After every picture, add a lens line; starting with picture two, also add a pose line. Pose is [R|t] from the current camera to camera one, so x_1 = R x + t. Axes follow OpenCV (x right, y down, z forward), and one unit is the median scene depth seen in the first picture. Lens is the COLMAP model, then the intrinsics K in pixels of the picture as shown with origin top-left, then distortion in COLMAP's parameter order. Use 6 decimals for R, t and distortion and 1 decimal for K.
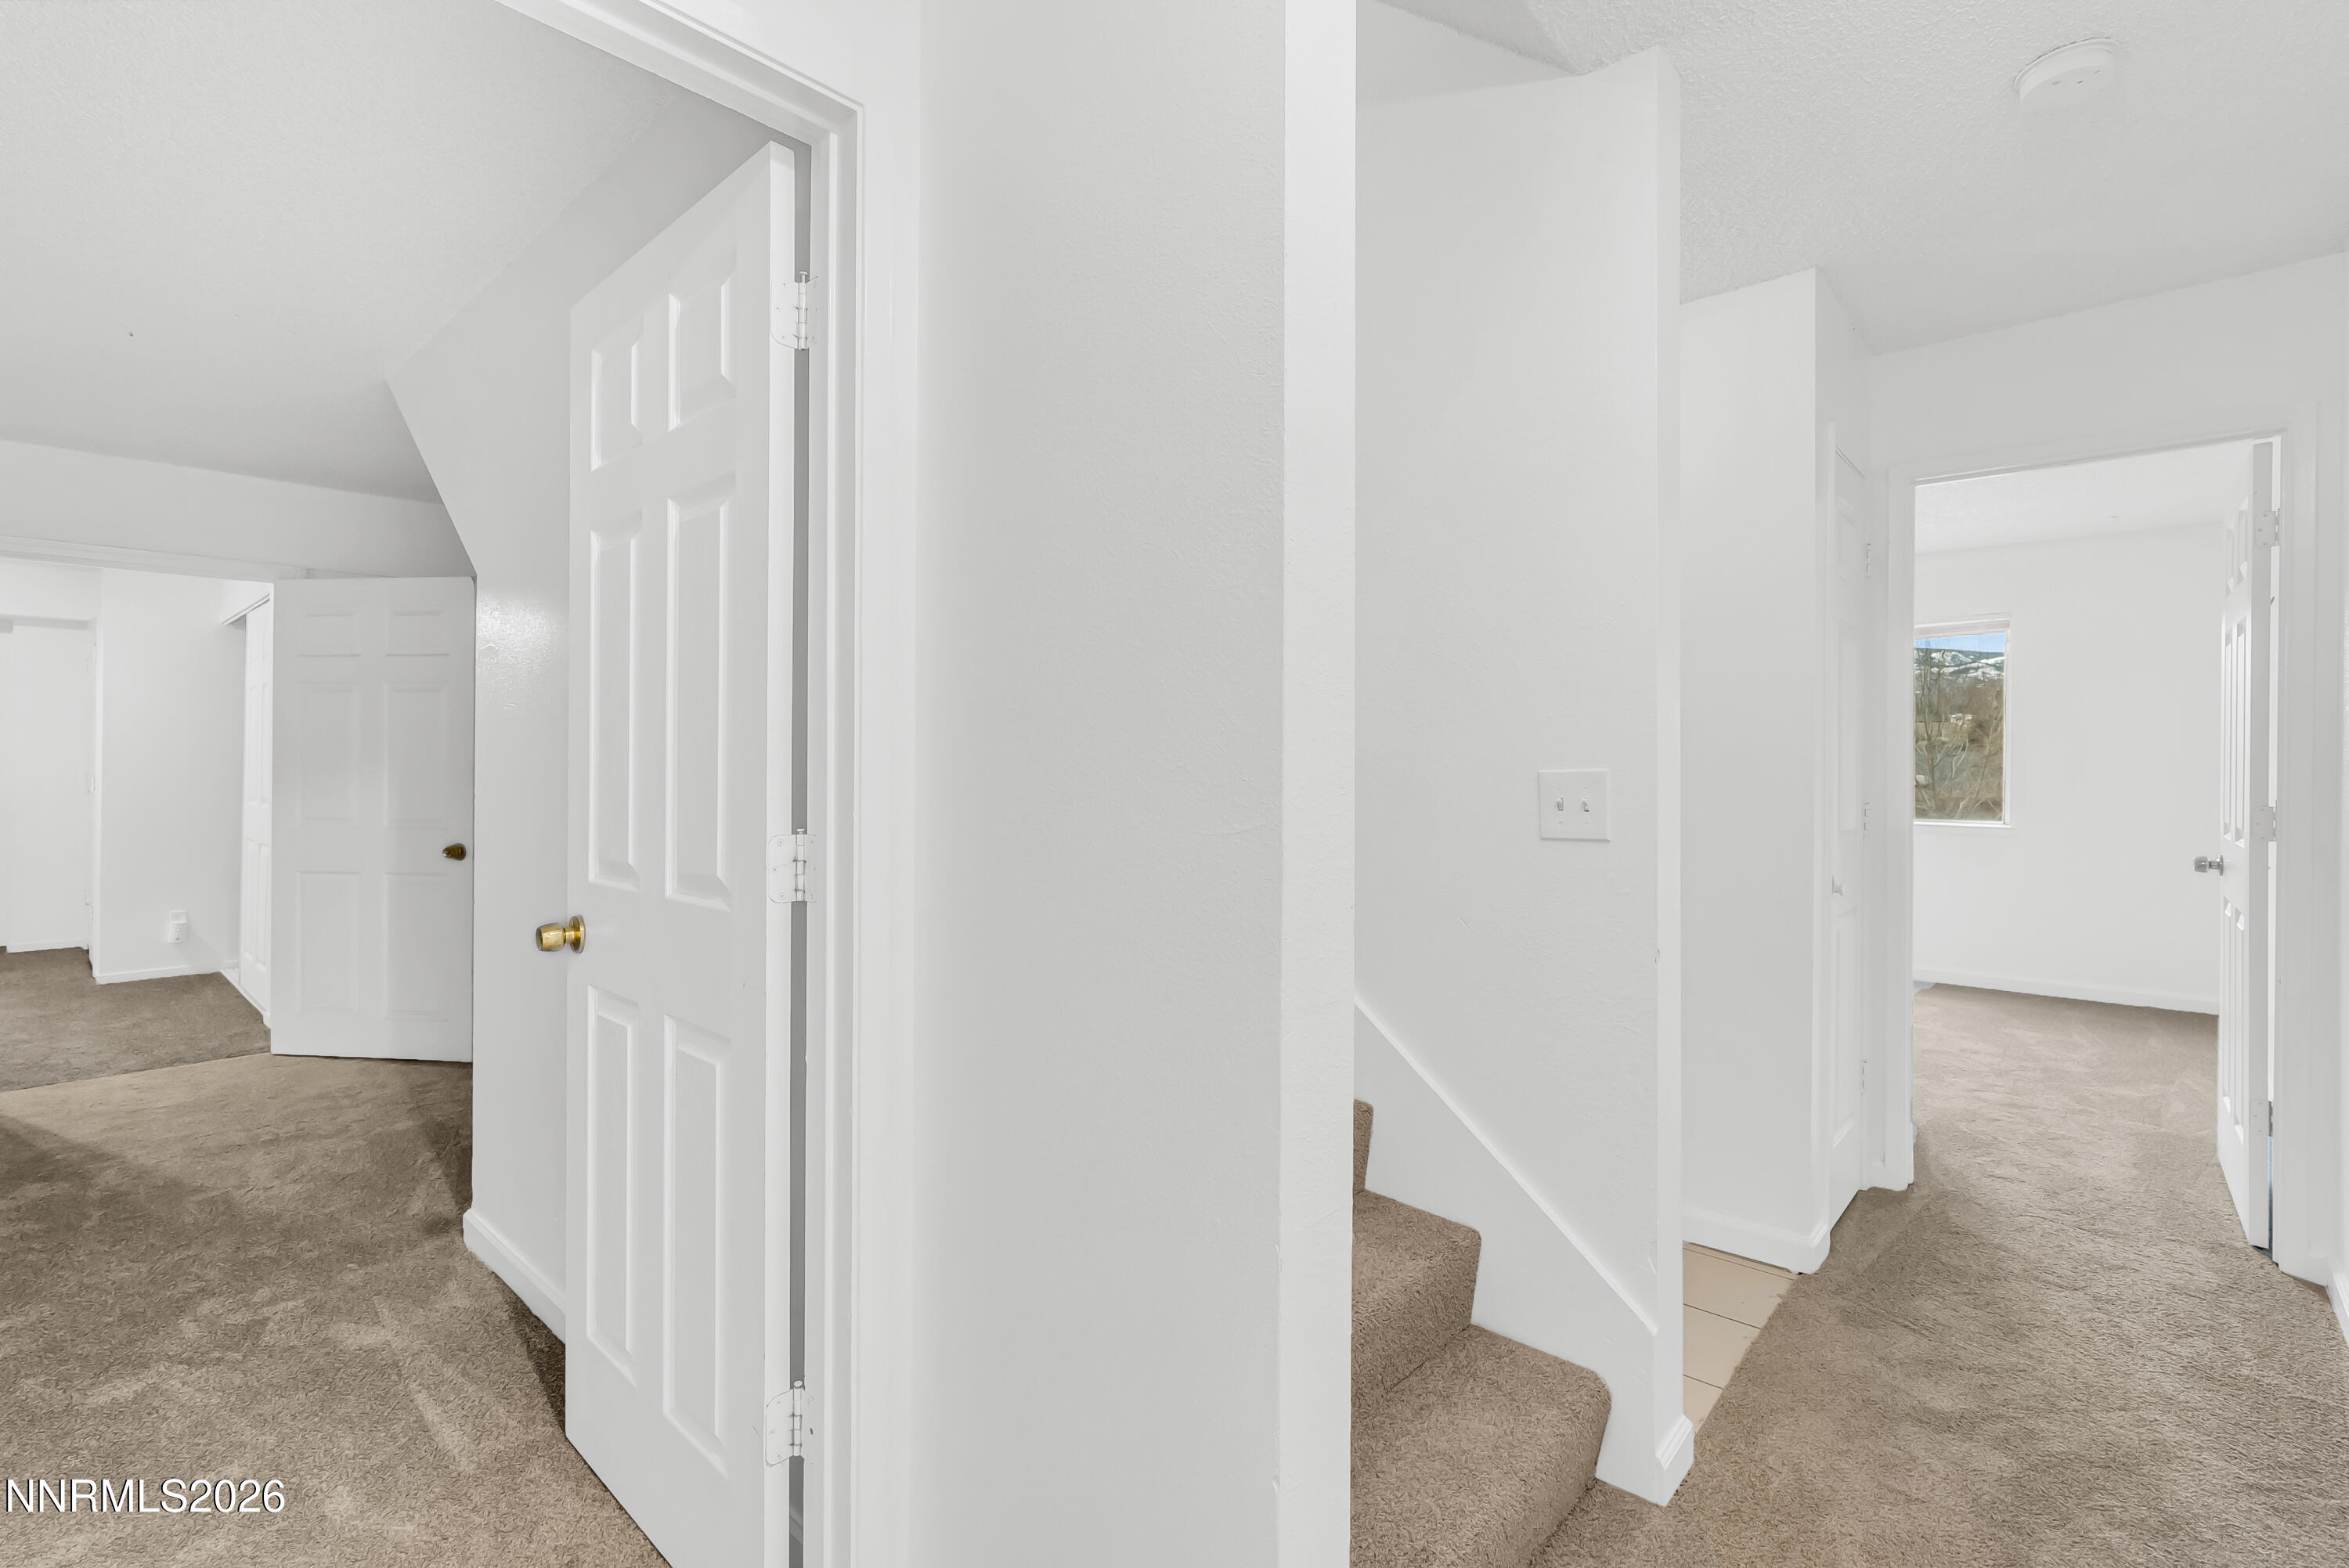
lens RADIAL K [[1059.3, 0, 1174.6], [0, 1059.3, 773.4], [0, 0, 1]] dist [-0.002399, 0.000353]
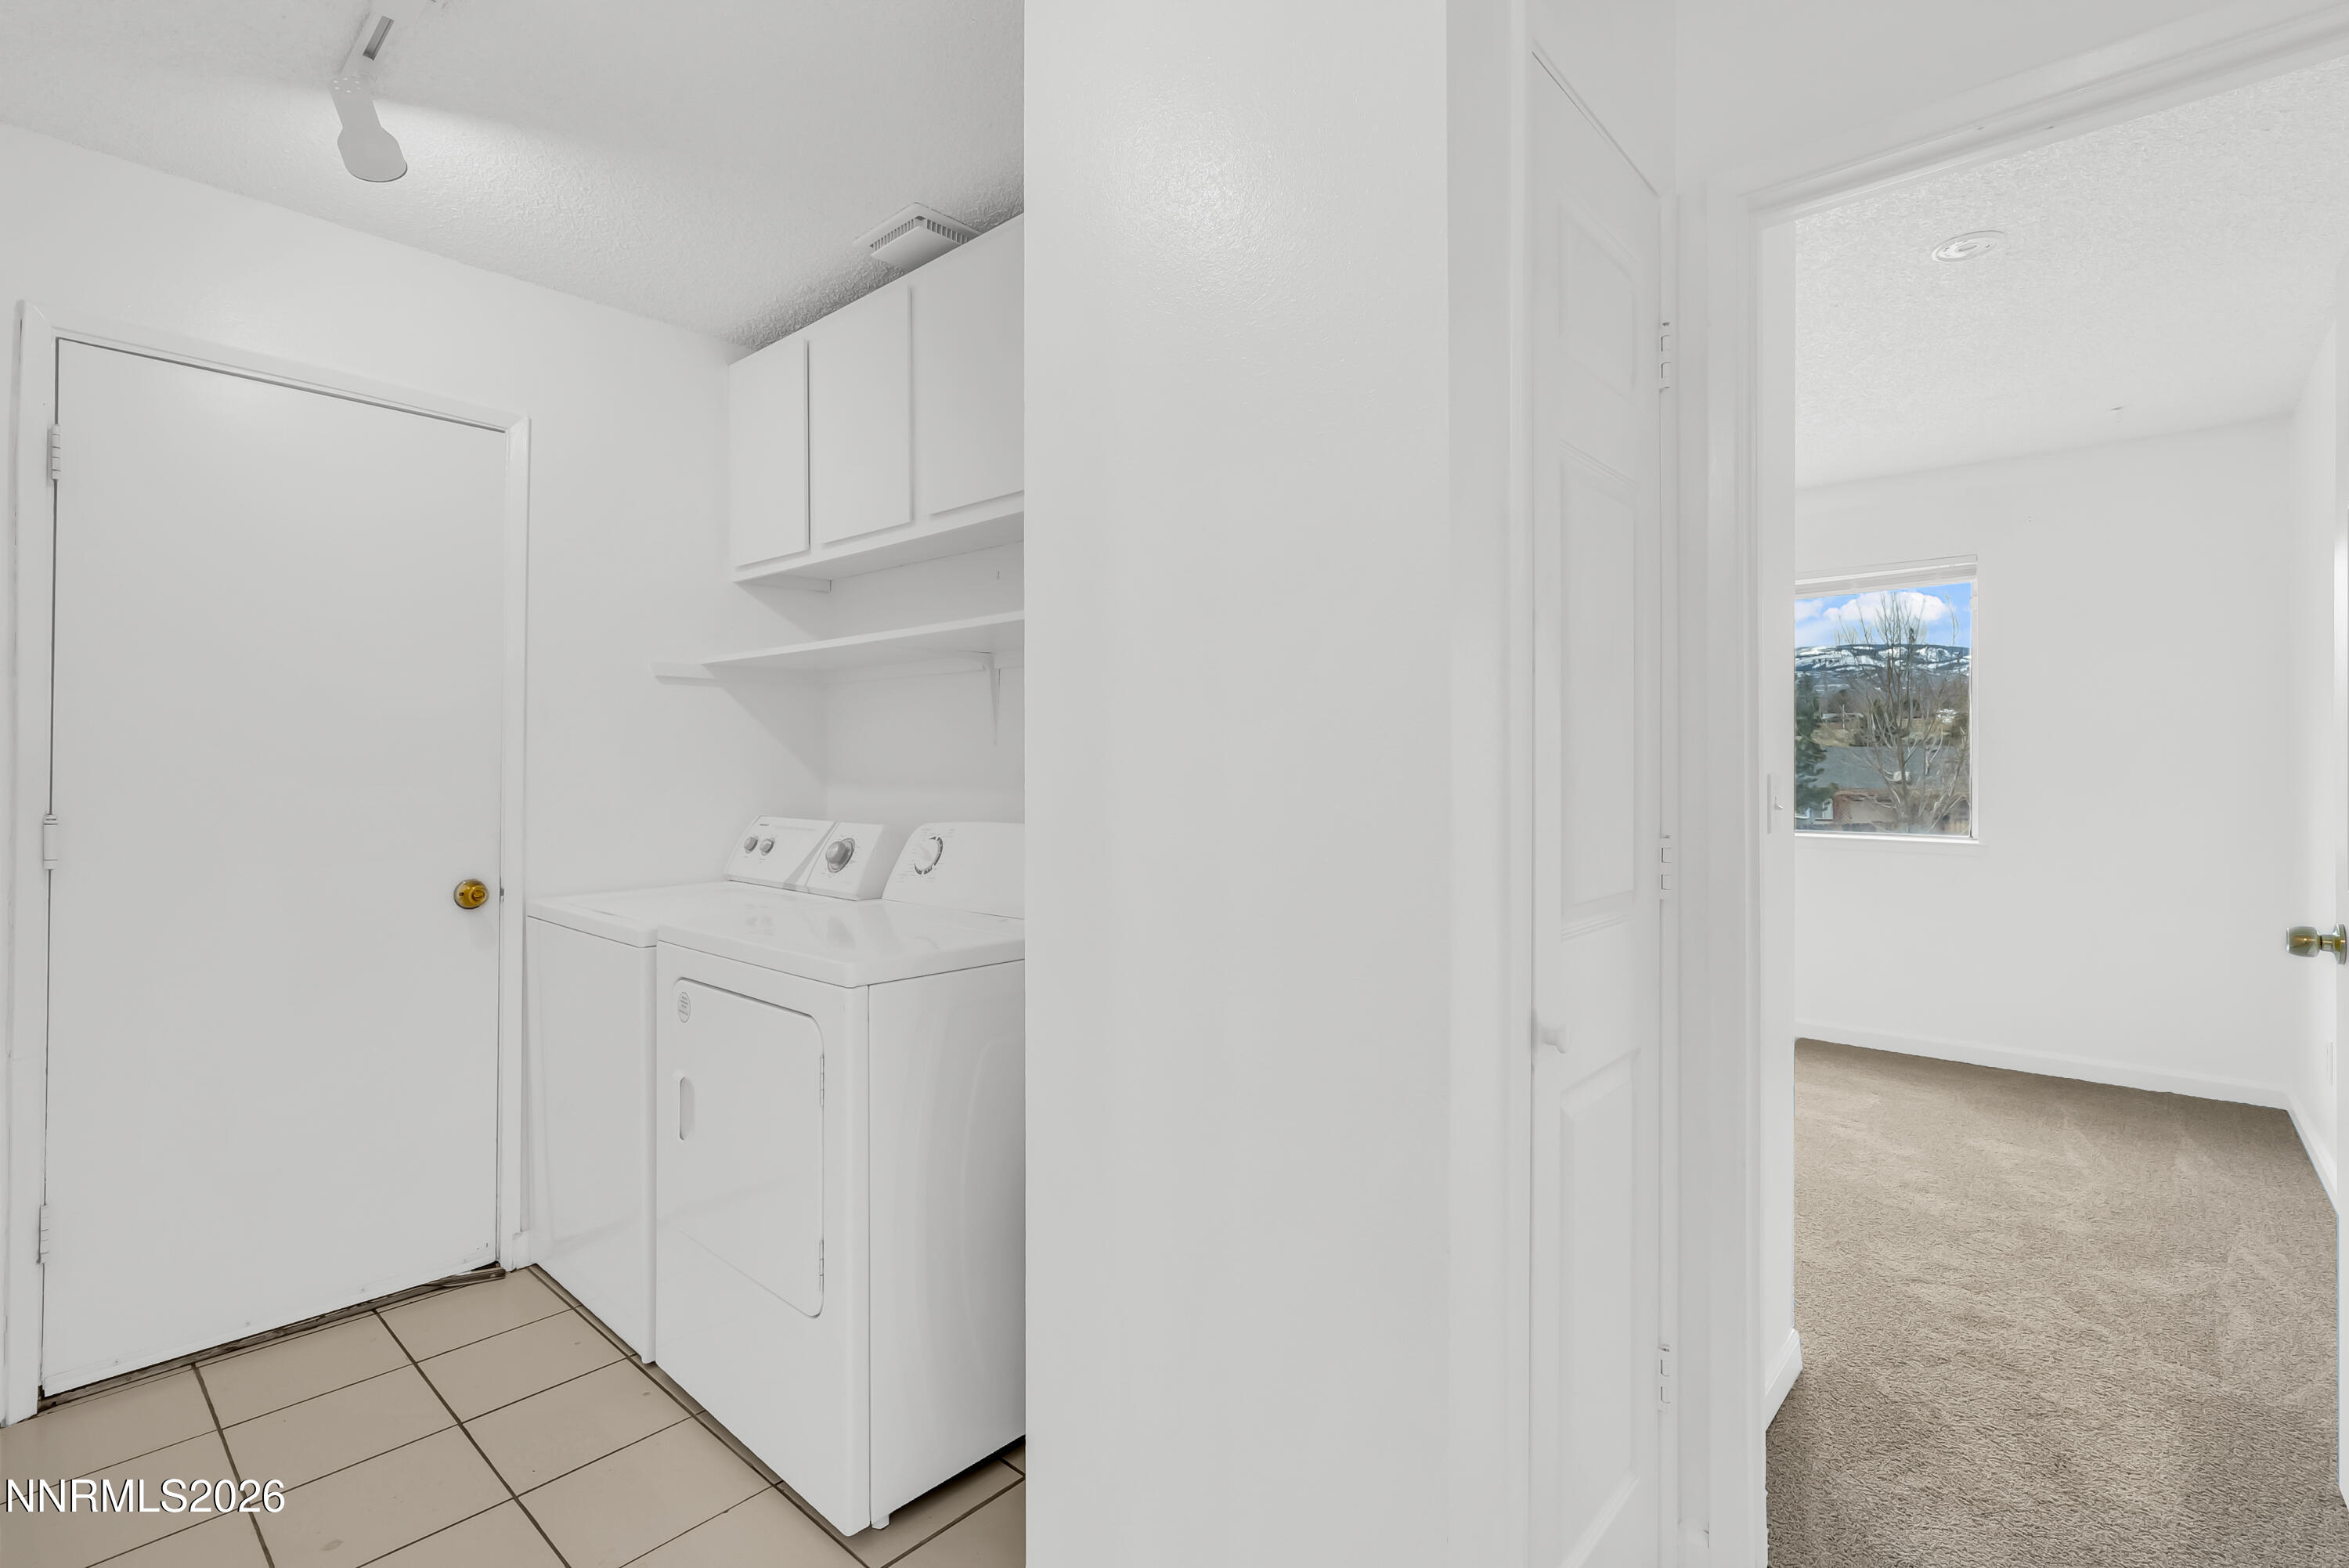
lens RADIAL K [[1059.3, 0, 1167.1], [0, 1059.3, 772.1], [0, 0, 1]] dist [-0.002399, 0.000353]
pose [[0.999971, -0.005955, 0.004737, 0.278772], [0.005960, 0.999982, -0.000892, -0.003079], [-0.004731, 0.000920, 0.999988, 0.333464]]
